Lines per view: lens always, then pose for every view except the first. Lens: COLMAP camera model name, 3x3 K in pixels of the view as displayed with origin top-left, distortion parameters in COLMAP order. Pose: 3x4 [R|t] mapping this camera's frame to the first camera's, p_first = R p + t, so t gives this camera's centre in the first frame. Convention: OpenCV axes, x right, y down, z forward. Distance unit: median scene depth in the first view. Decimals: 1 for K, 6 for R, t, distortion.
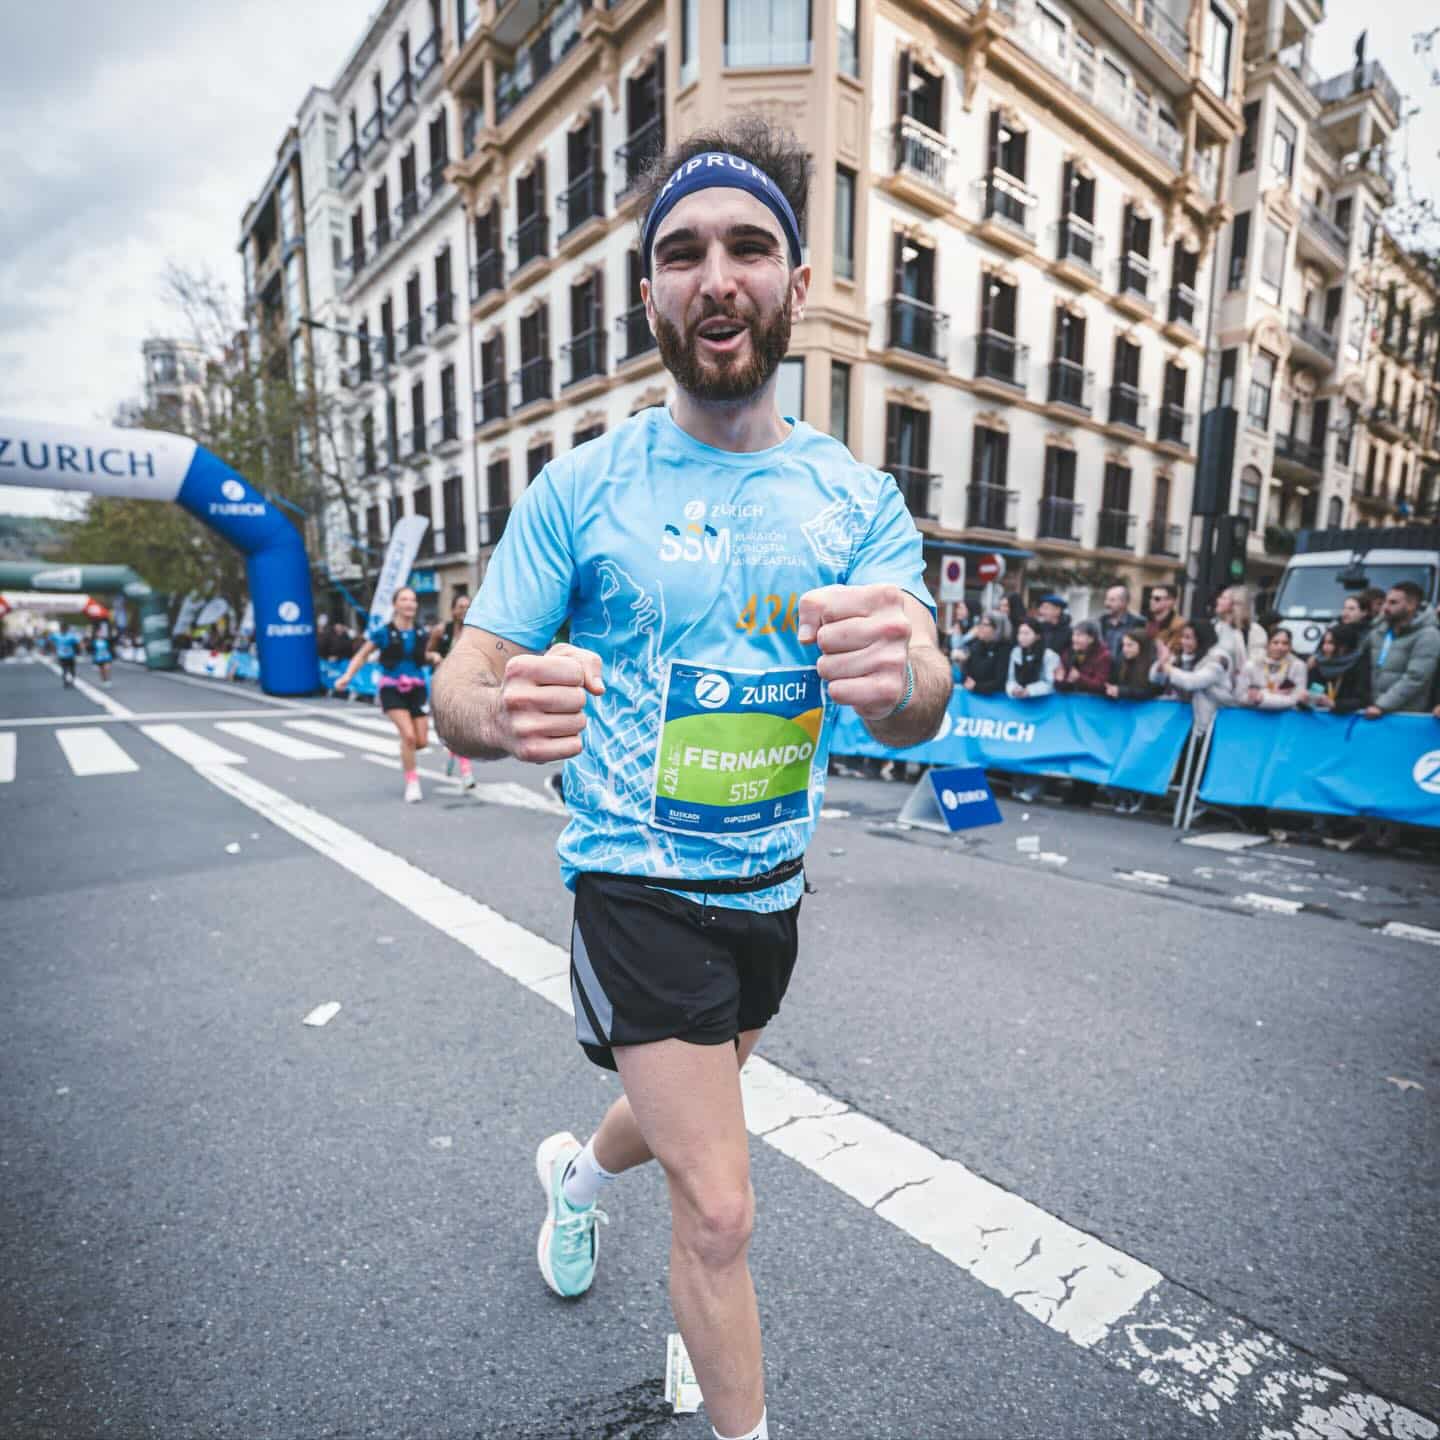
lens RADIAL K [[876.7, 0, 725.9], [0, 876.7, 803.4], [0, 0, 1]] dist [-0.019242, 0.000297]
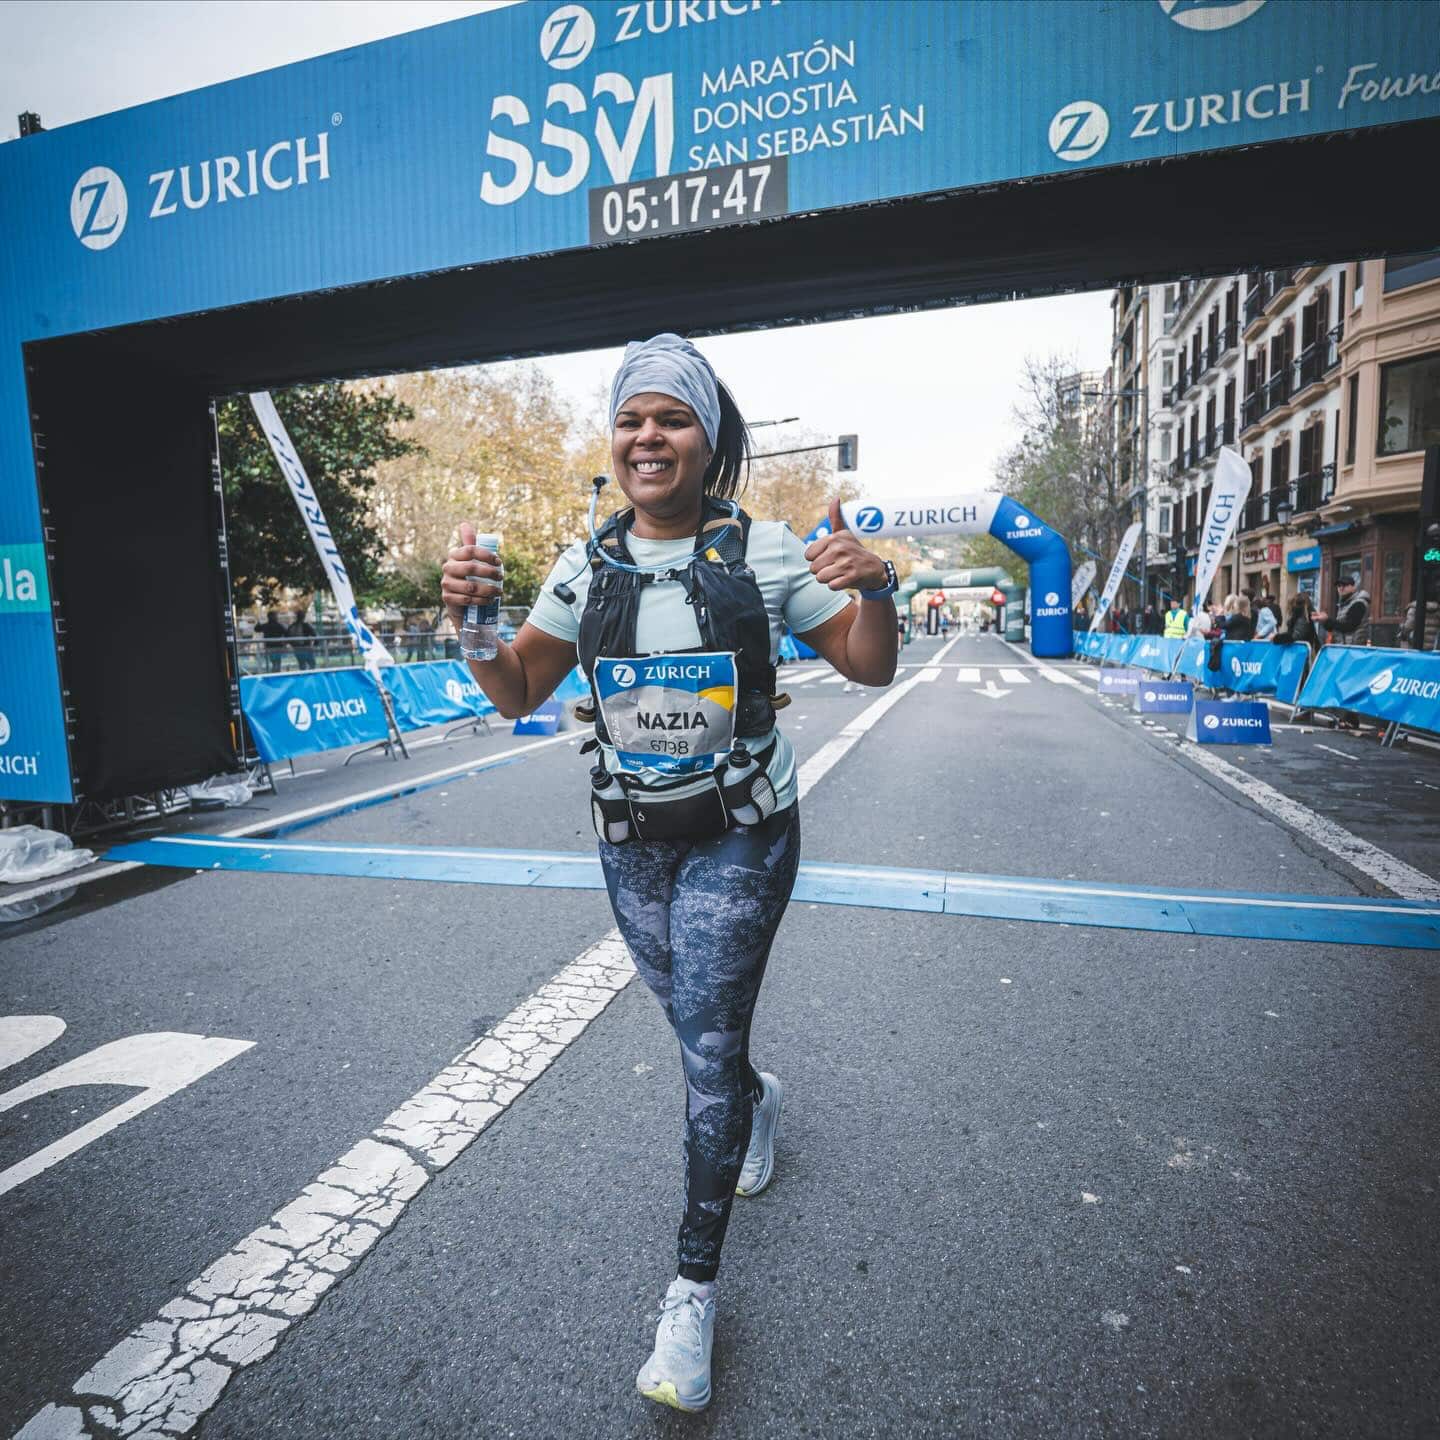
lens RADIAL K [[876.7, 0, 724.9], [0, 876.7, 729.8], [0, 0, 1]] dist [-0.019242, 0.000297]
pose [[0.577942, 0.073867, -0.812728, 0.255679], [-0.118199, 0.992971, 0.006195, 0.033521], [0.807473, 0.092483, 0.582610, -0.174815]]
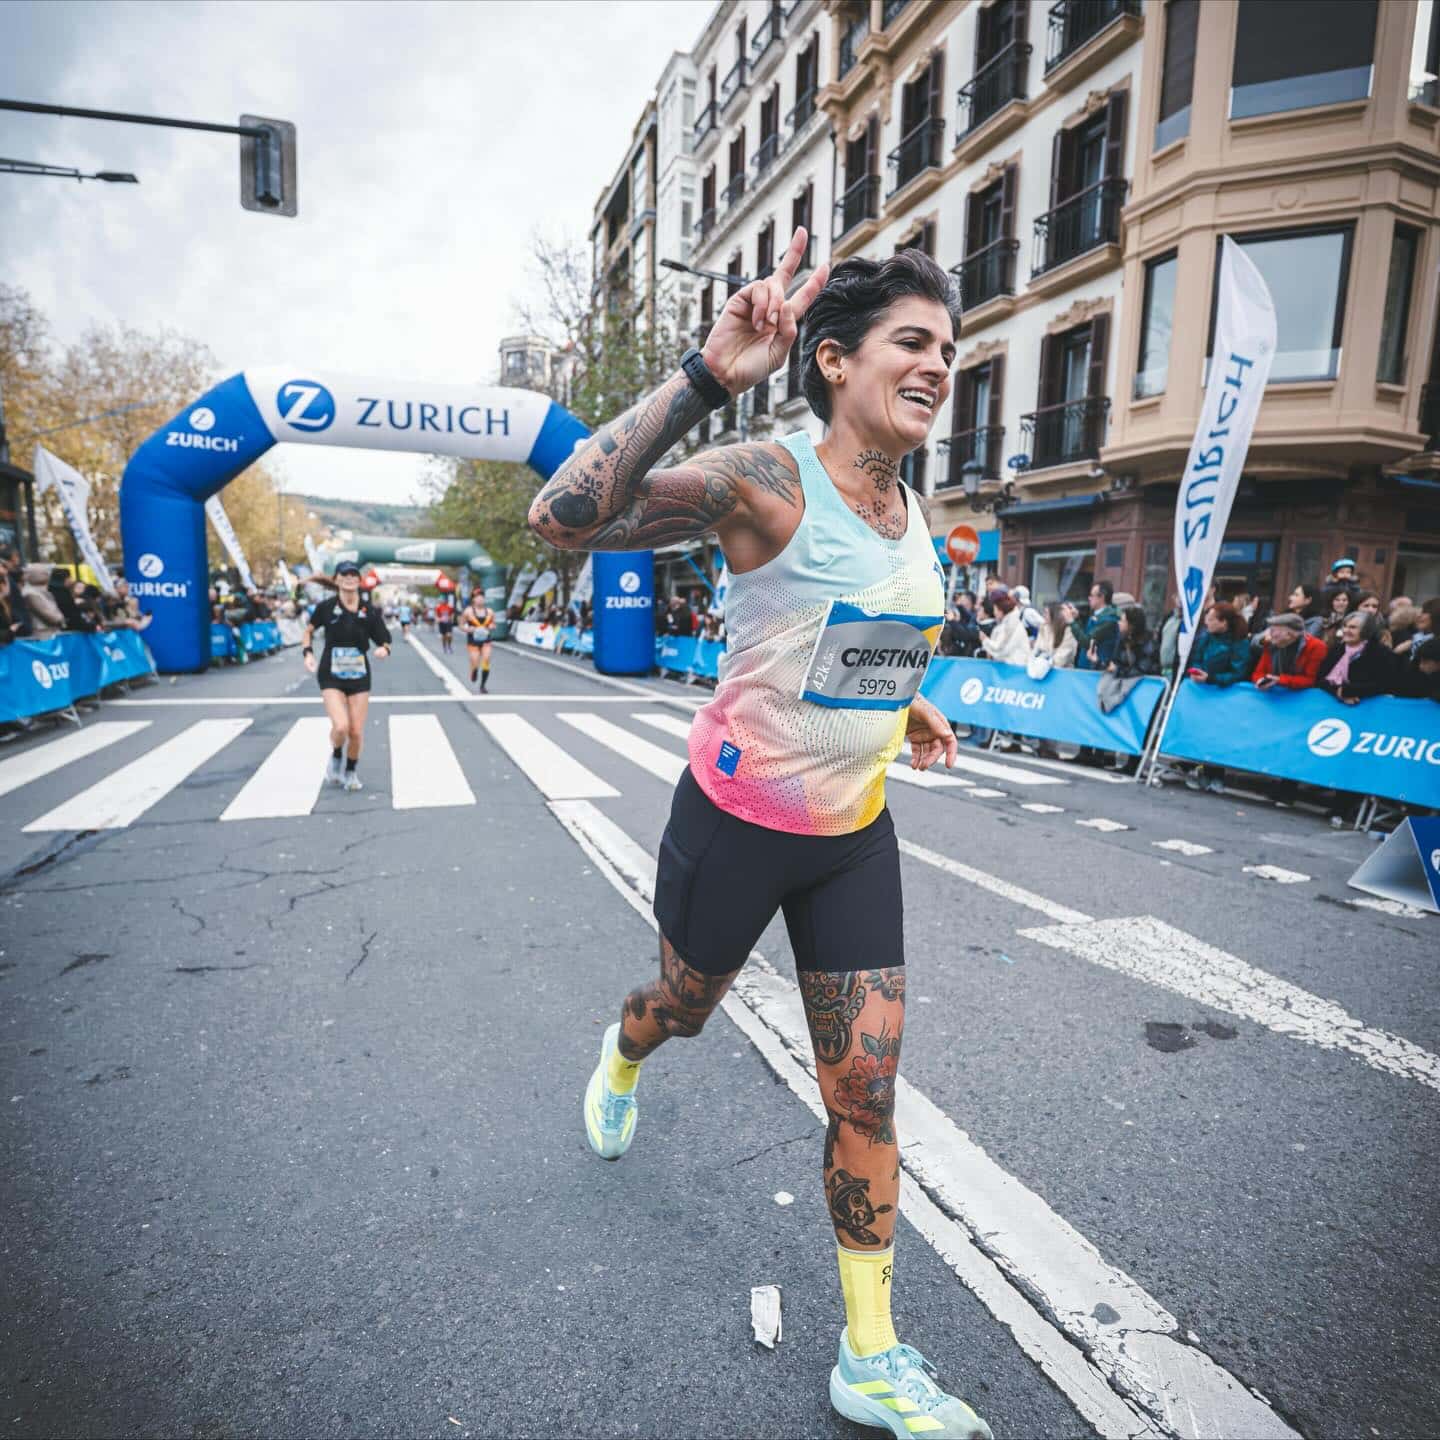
lens RADIAL K [[876.7, 0, 728.1], [0, 876.7, 752.4], [0, 0, 1]] dist [-0.019242, 0.000297]
pose [[0.952292, 0.061881, -0.298848, -0.083964], [-0.071381, 0.997229, -0.020965, -0.022515], [0.296722, 0.041297, 0.954070, 0.118977]]
